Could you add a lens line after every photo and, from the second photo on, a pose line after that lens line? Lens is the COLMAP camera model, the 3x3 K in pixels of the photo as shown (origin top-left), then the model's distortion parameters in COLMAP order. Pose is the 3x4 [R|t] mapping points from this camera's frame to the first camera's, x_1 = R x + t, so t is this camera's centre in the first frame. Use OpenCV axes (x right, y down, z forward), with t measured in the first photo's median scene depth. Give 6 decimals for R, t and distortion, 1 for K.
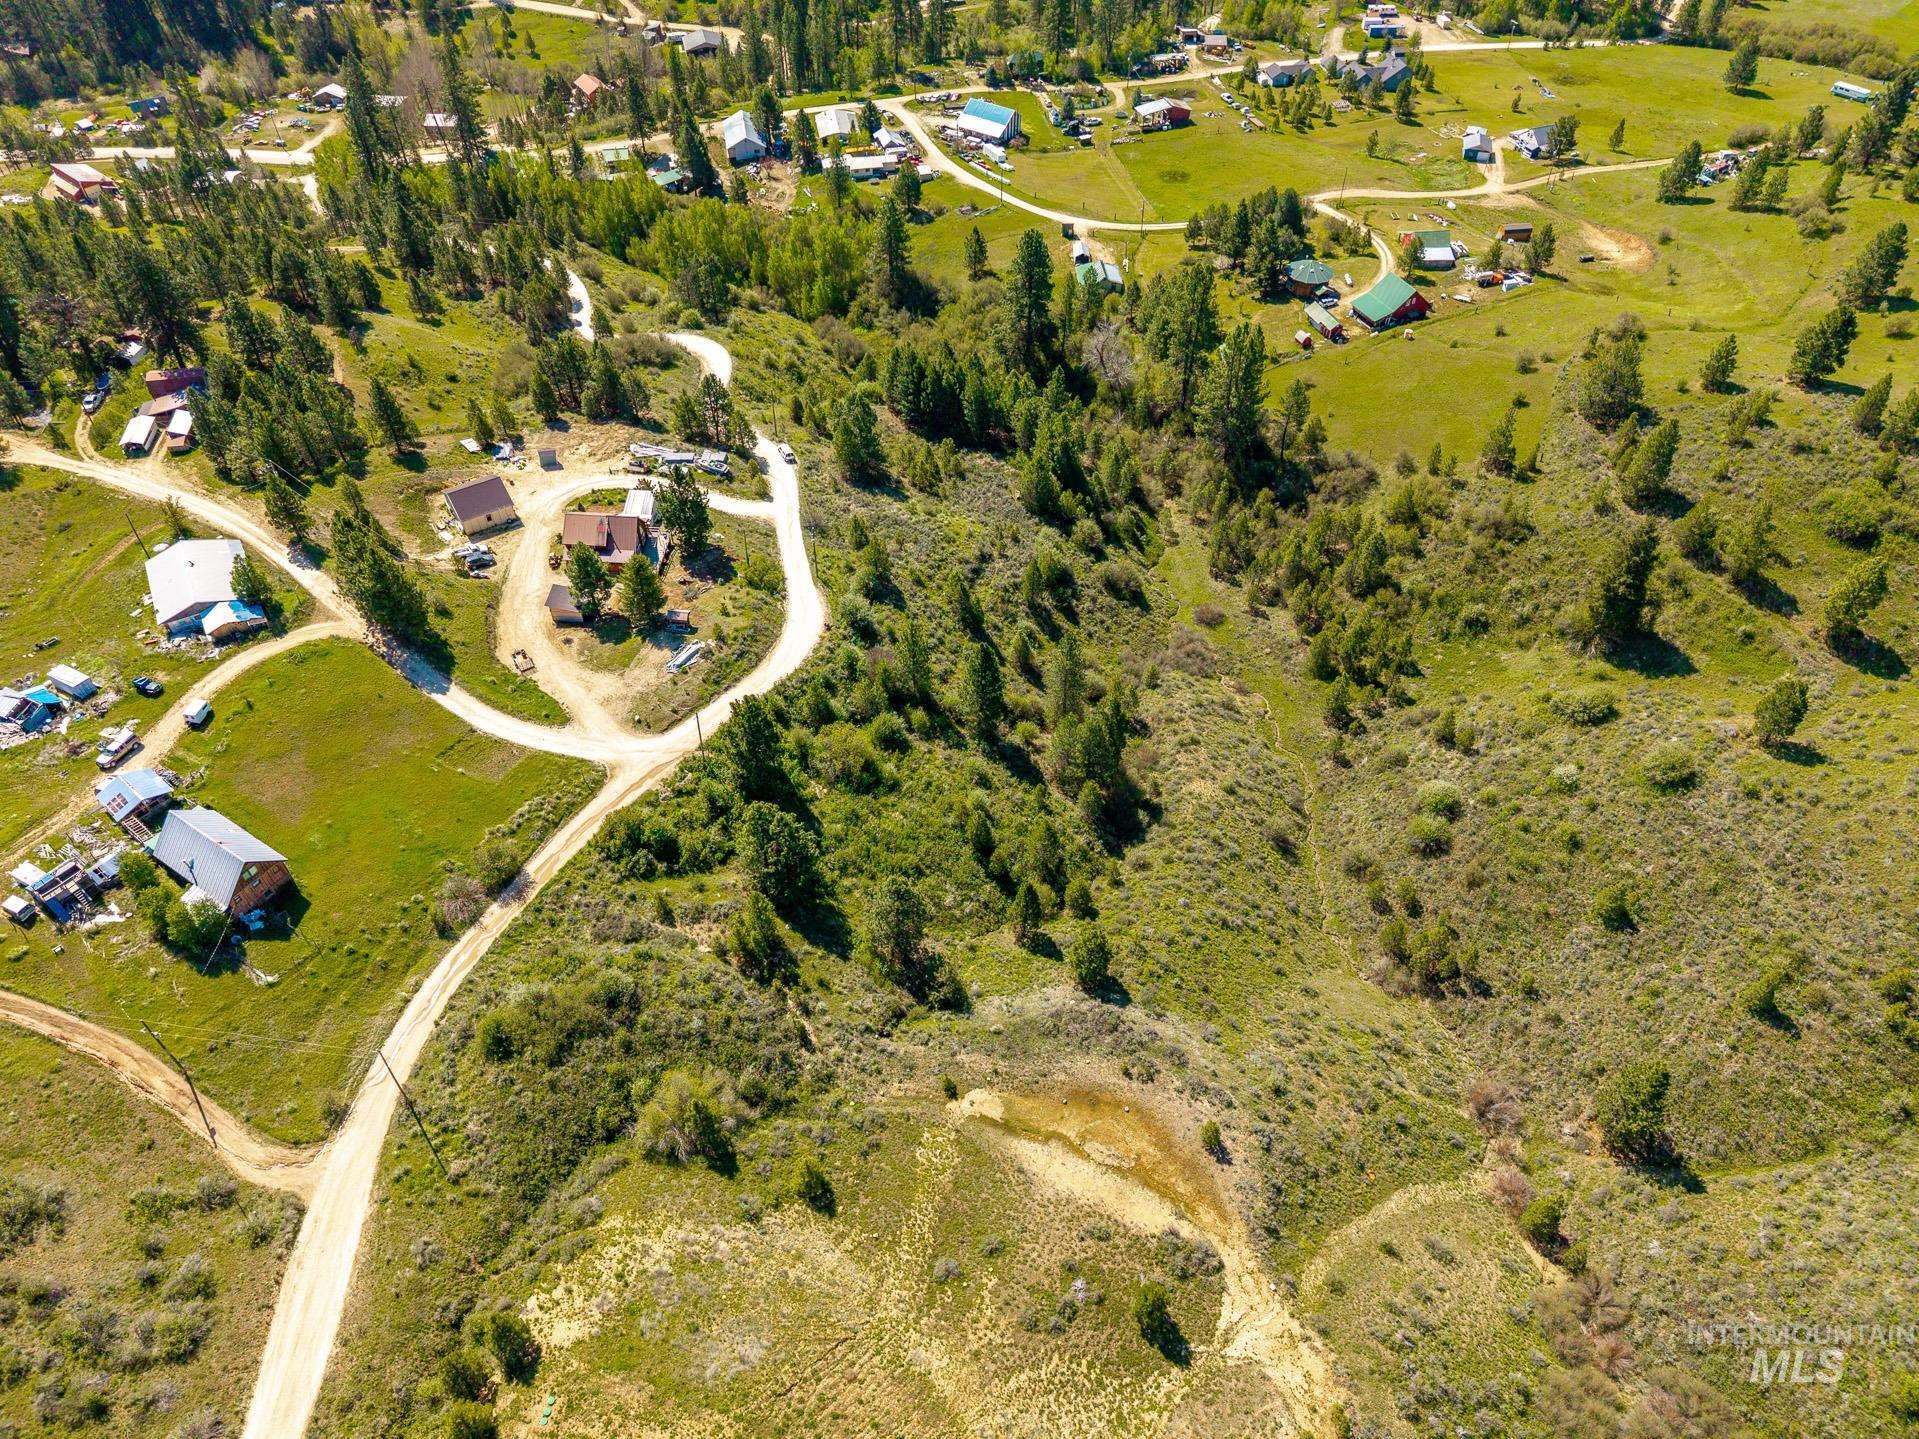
lens RADIAL K [[1285.2, 0, 959.5], [0, 1285.2, 722.4], [0, 0, 1]] dist [0.026552, -0.028433]
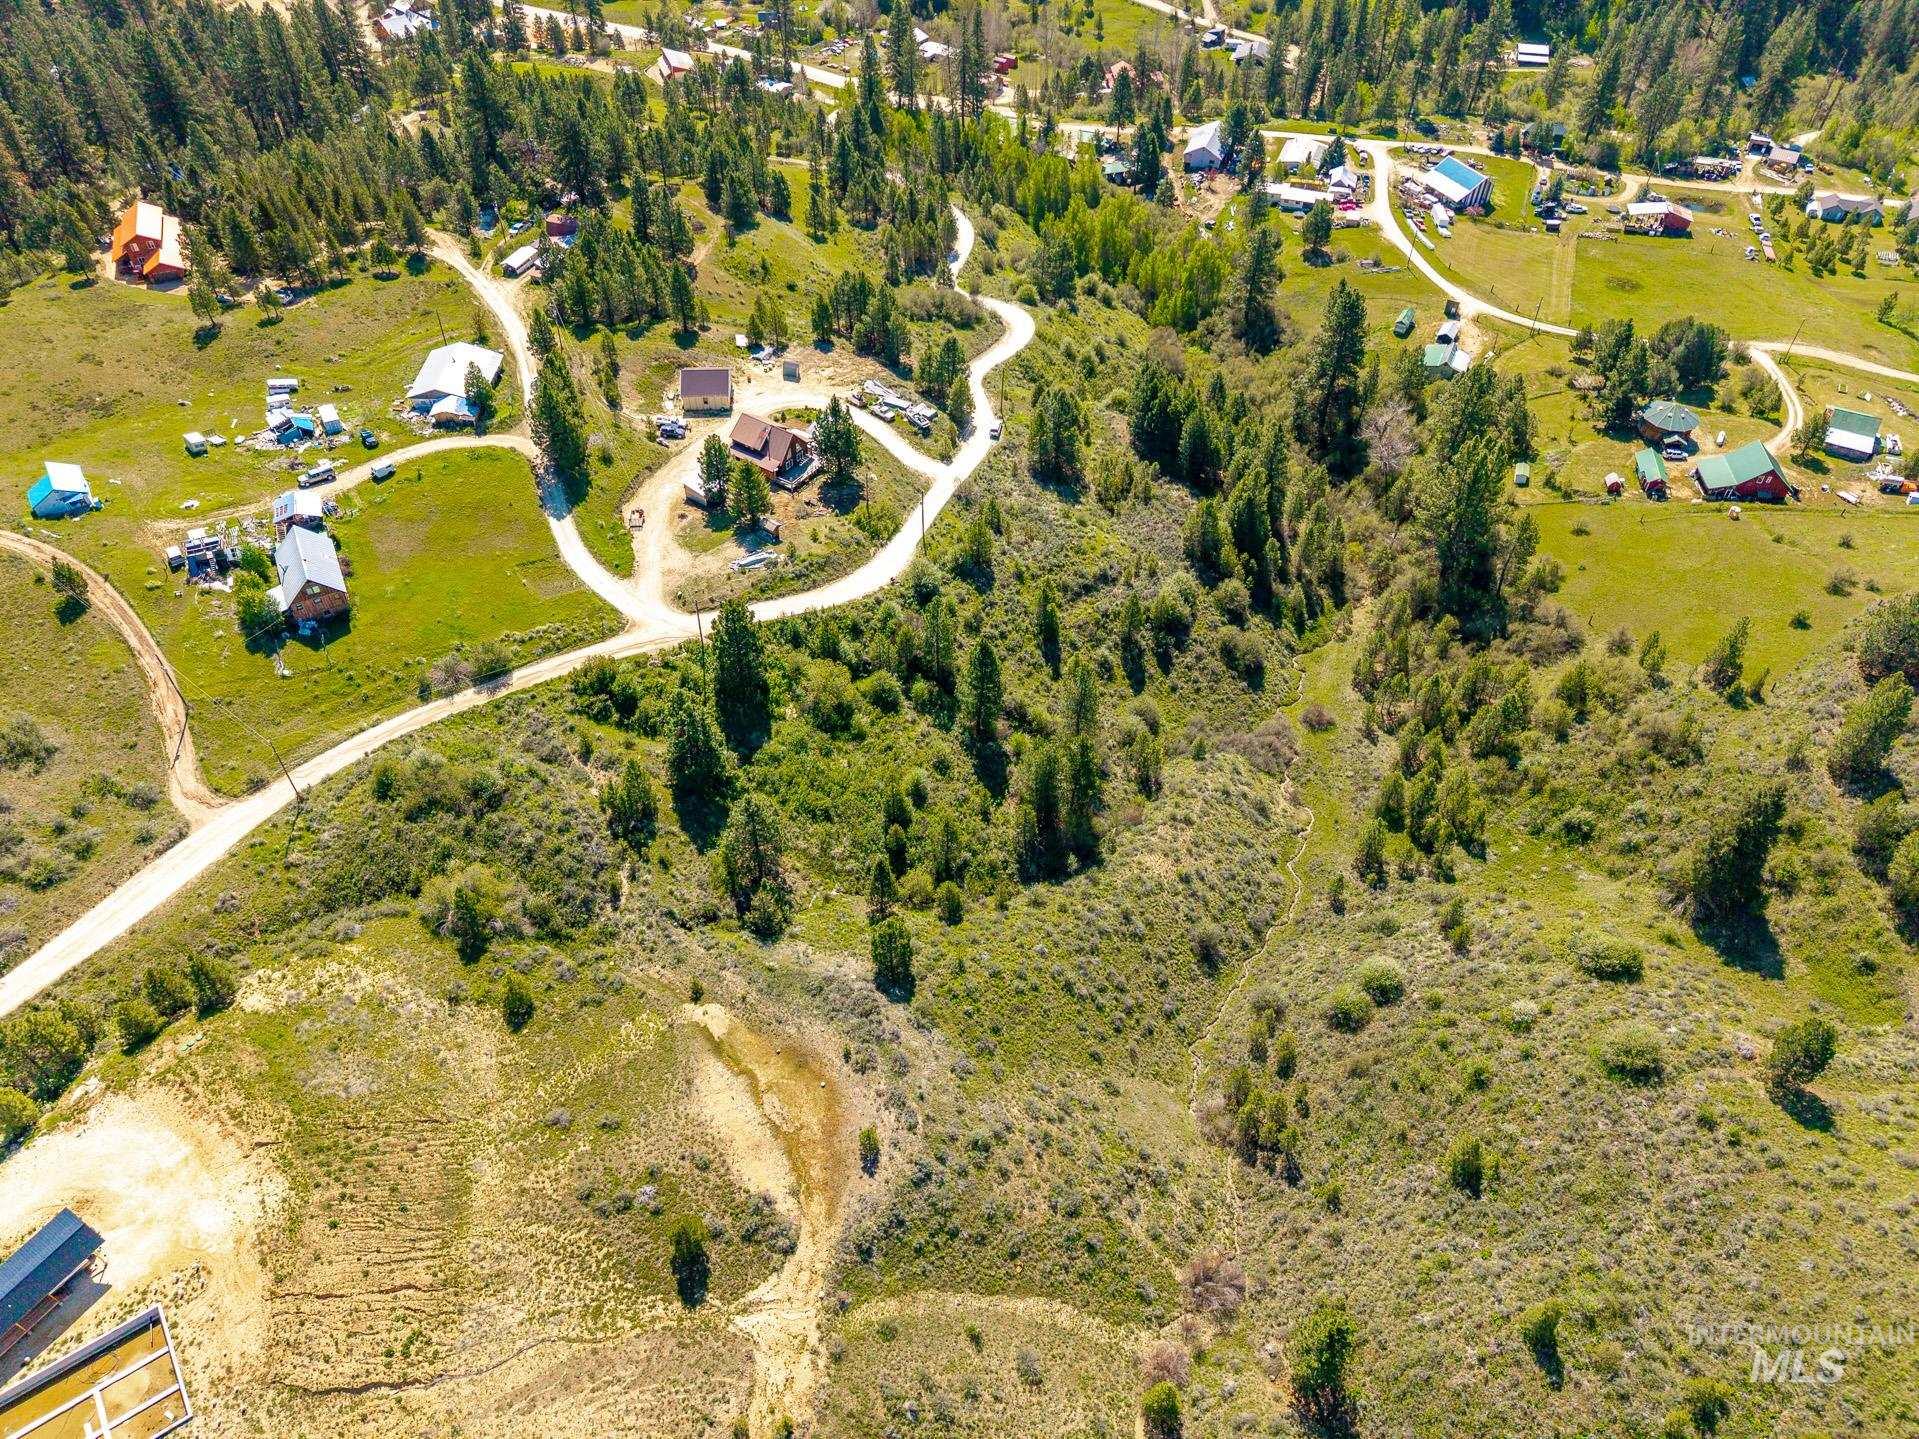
lens RADIAL K [[1285.2, 0, 959.5], [0, 1285.2, 722.4], [0, 0, 1]] dist [0.026552, -0.028433]
pose [[0.865073, 0.362259, -0.347012, 0.354345], [-0.364474, 0.929186, 0.061409, -0.051928], [0.344685, 0.073354, 0.935848, 0.043994]]
